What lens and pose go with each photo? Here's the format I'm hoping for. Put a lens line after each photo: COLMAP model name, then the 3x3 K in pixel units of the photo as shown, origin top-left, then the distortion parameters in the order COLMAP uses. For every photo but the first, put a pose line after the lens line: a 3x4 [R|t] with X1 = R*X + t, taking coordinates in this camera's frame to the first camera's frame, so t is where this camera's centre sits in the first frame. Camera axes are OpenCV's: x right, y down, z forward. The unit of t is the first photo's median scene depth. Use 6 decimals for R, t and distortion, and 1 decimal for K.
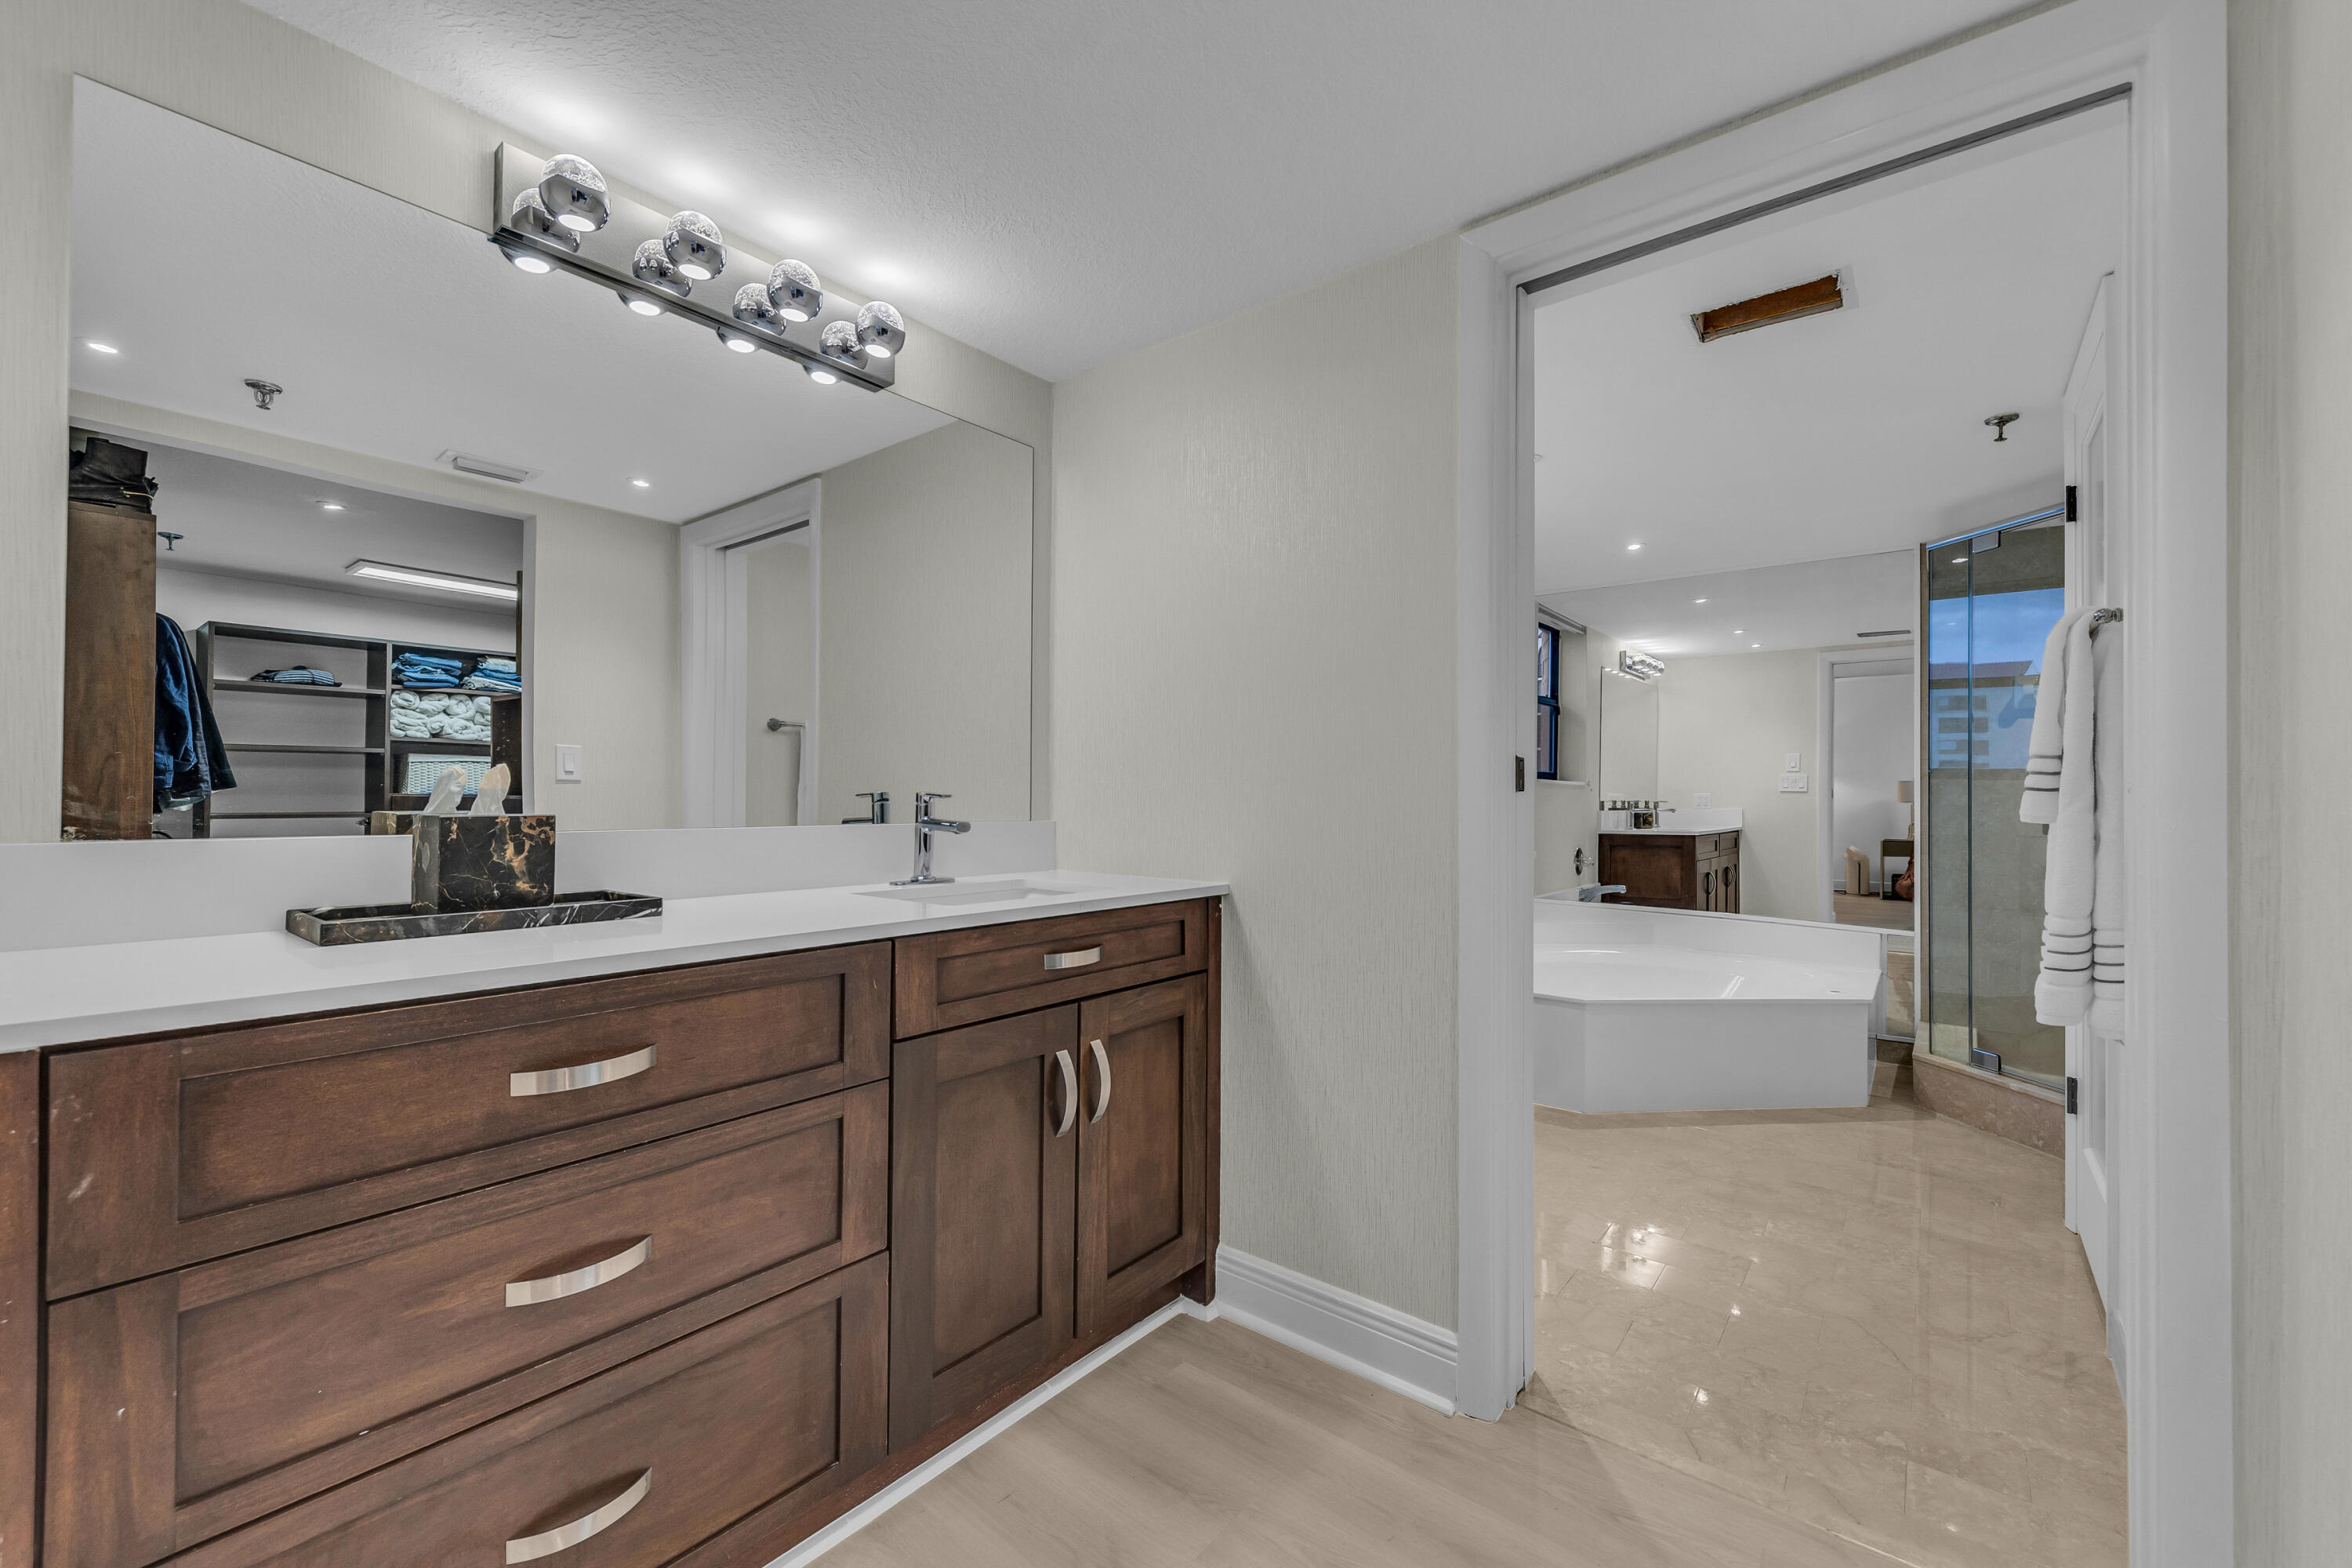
lens RADIAL K [[943.5, 0, 1185.7], [0, 943.5, 785.6], [0, 0, 1]] dist [0.001441, -0.000406]
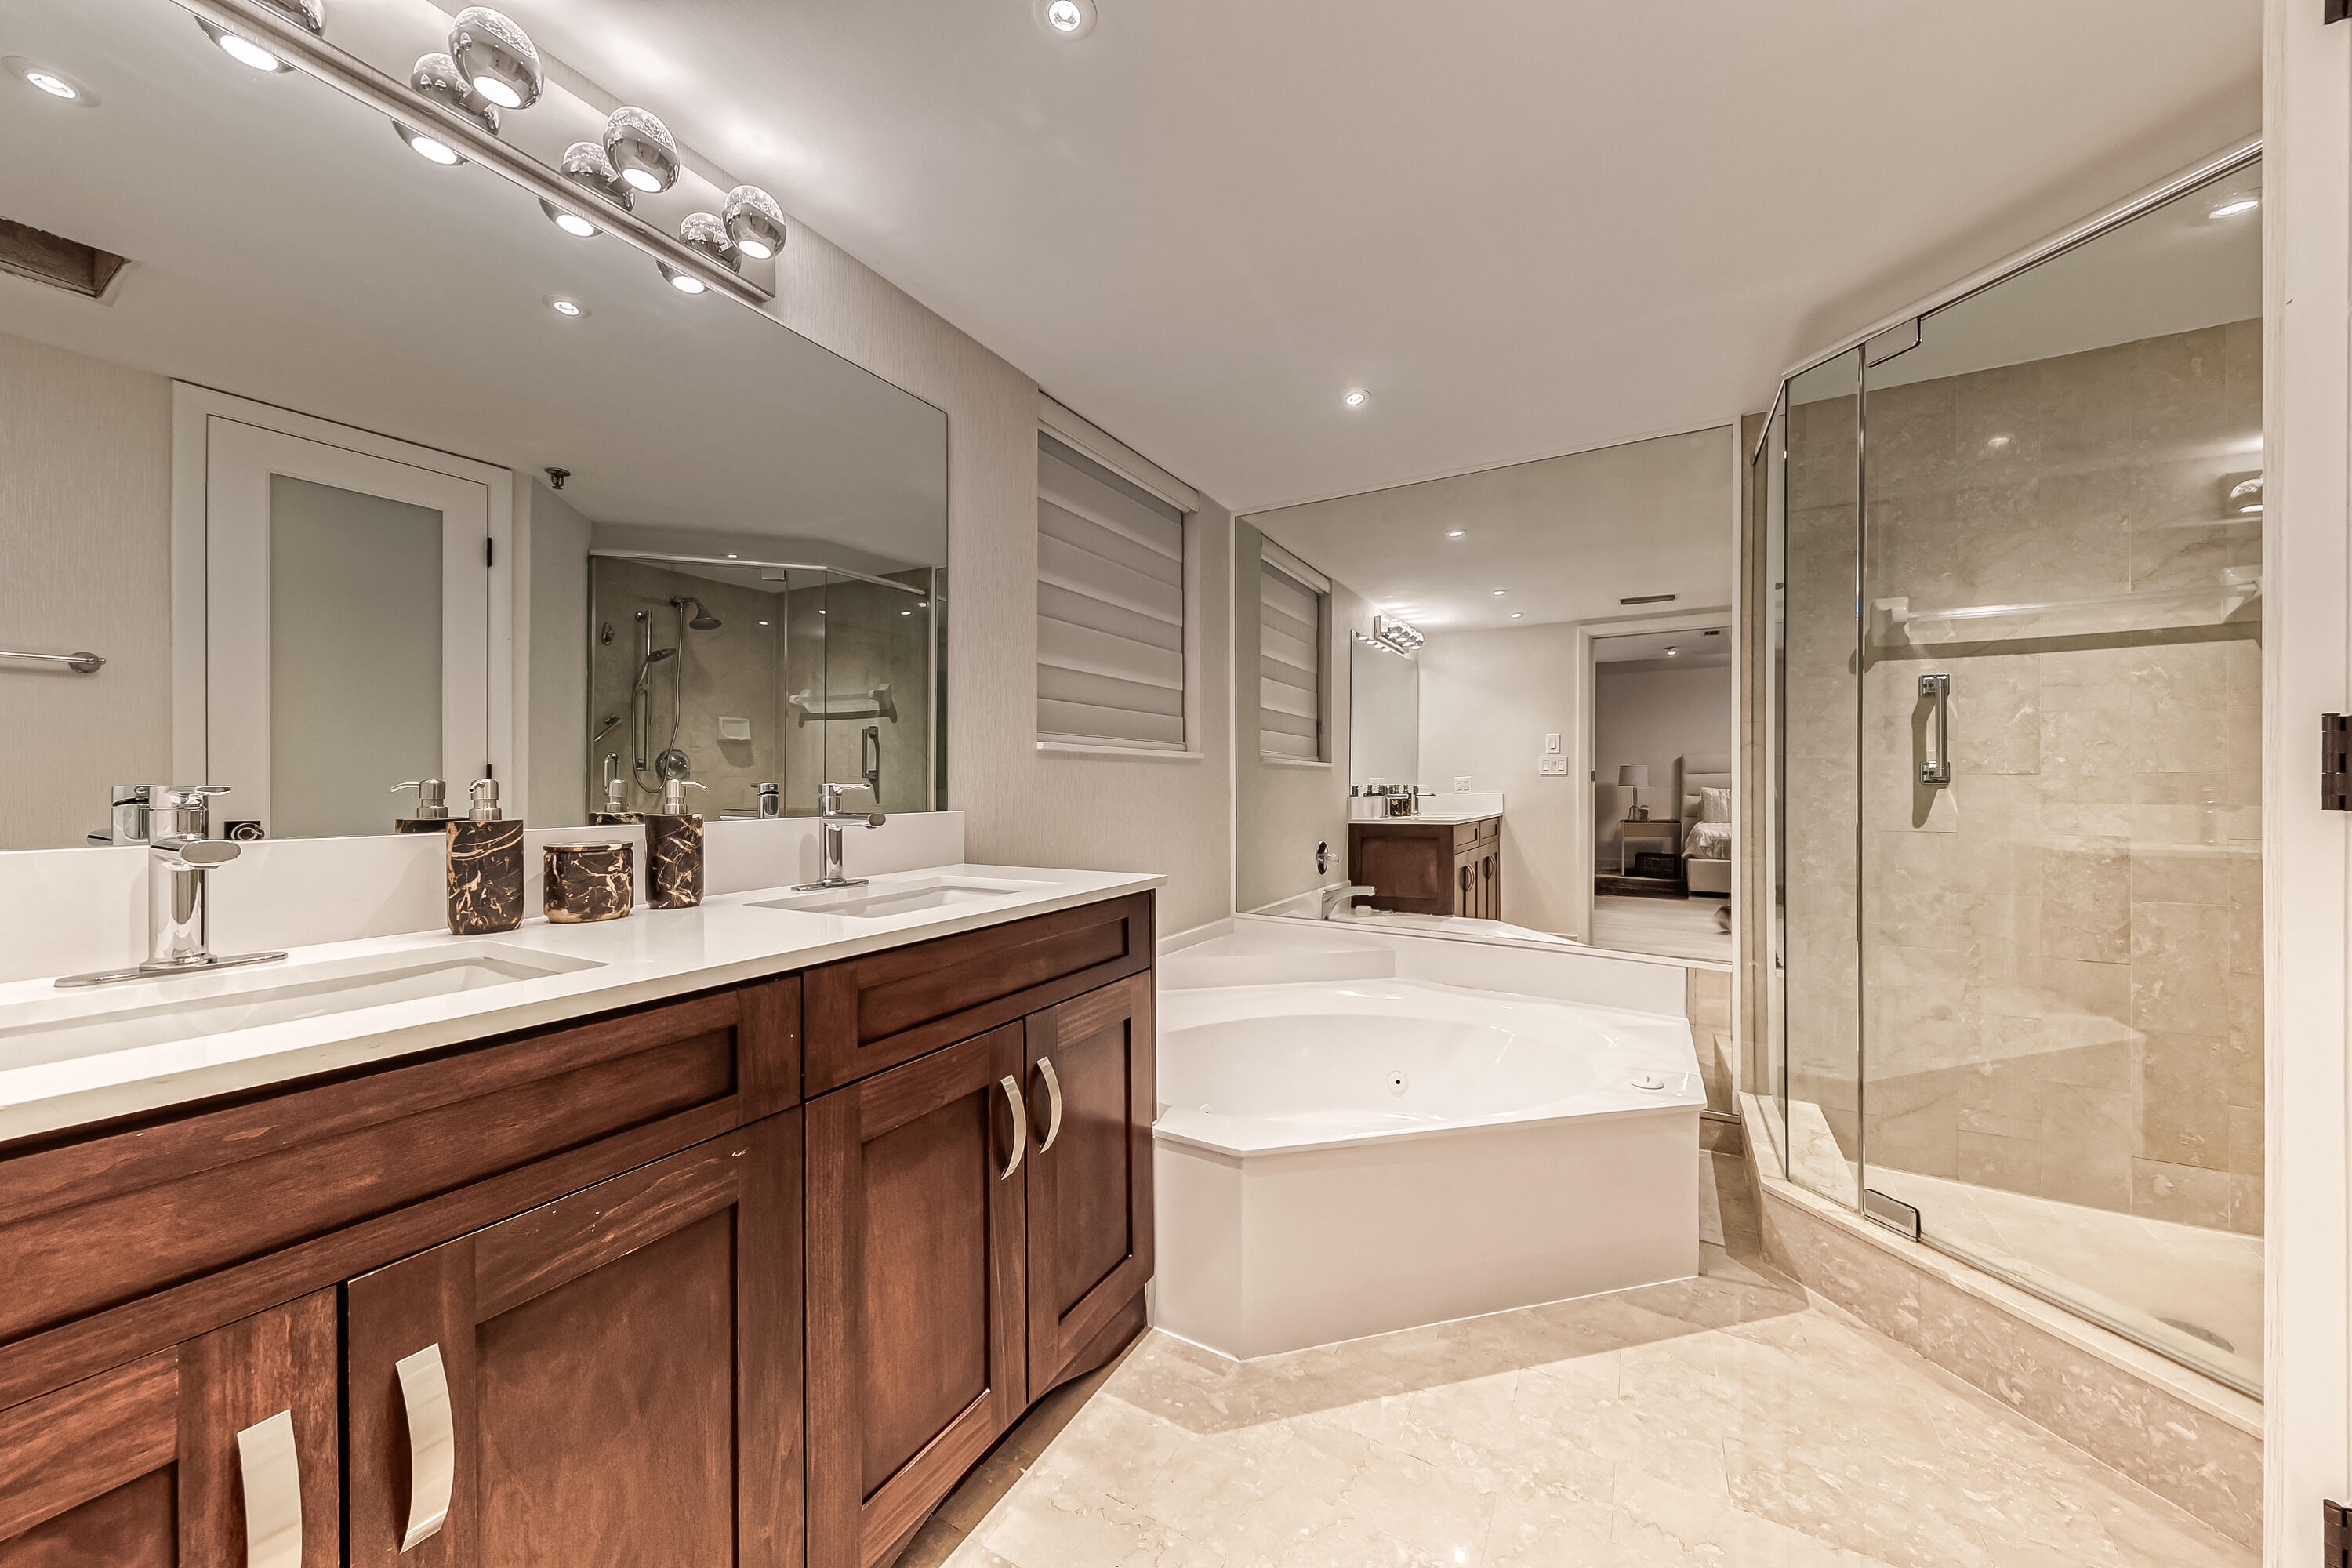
lens RADIAL K [[814.1, 0, 1170.5], [0, 814.1, 785.5], [0, 0, 1]] dist [0.001490, 0.000047]
pose [[0.988985, -0.007909, 0.147802, 0.171642], [0.006335, 0.999918, 0.011117, 0.006807], [-0.147877, -0.010058, 0.988955, 0.296847]]
